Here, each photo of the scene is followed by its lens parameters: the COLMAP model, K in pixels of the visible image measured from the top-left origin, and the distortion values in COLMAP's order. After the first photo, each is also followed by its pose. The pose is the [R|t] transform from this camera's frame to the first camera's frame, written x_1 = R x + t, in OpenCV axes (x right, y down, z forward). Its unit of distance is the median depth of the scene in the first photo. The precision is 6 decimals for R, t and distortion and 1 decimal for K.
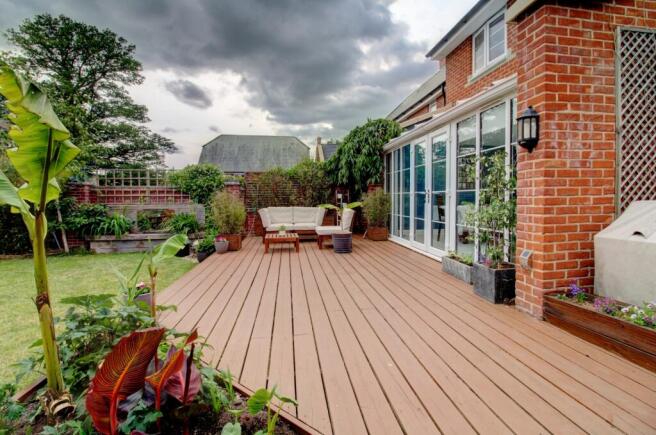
lens RADIAL K [[307.9, 0, 330.9], [0, 307.9, 210.4], [0, 0, 1]] dist [-0.020167, -0.000188]
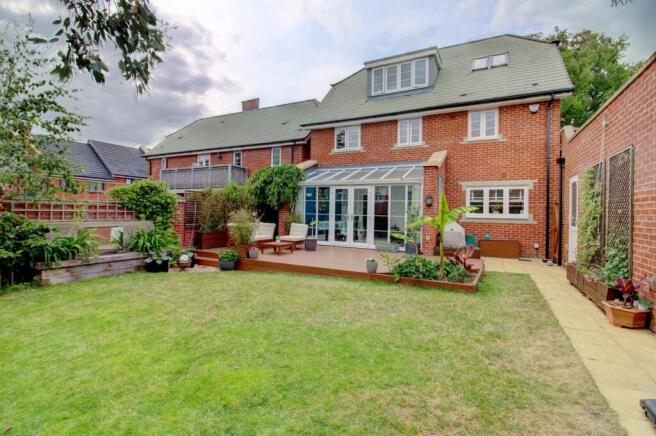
lens RADIAL K [[307.9, 0, 330.0], [0, 307.9, 215.7], [0, 0, 1]] dist [-0.020167, -0.000188]
pose [[0.593598, 0.007773, 0.804724, -0.240174], [0.005840, 0.999885, -0.013966, -0.005429], [-0.804740, 0.012990, 0.593485, -0.011743]]
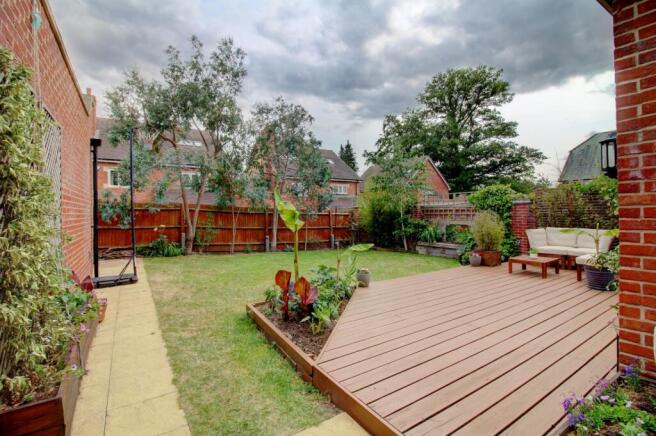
lens RADIAL K [[307.9, 0, 332.3], [0, 307.9, 218.2], [0, 0, 1]] dist [-0.020167, -0.000188]
pose [[0.421364, 0.020593, -0.906658, 0.093755], [-0.024818, 0.999630, 0.011171, -0.008429], [0.906552, 0.017794, 0.421719, 0.001453]]
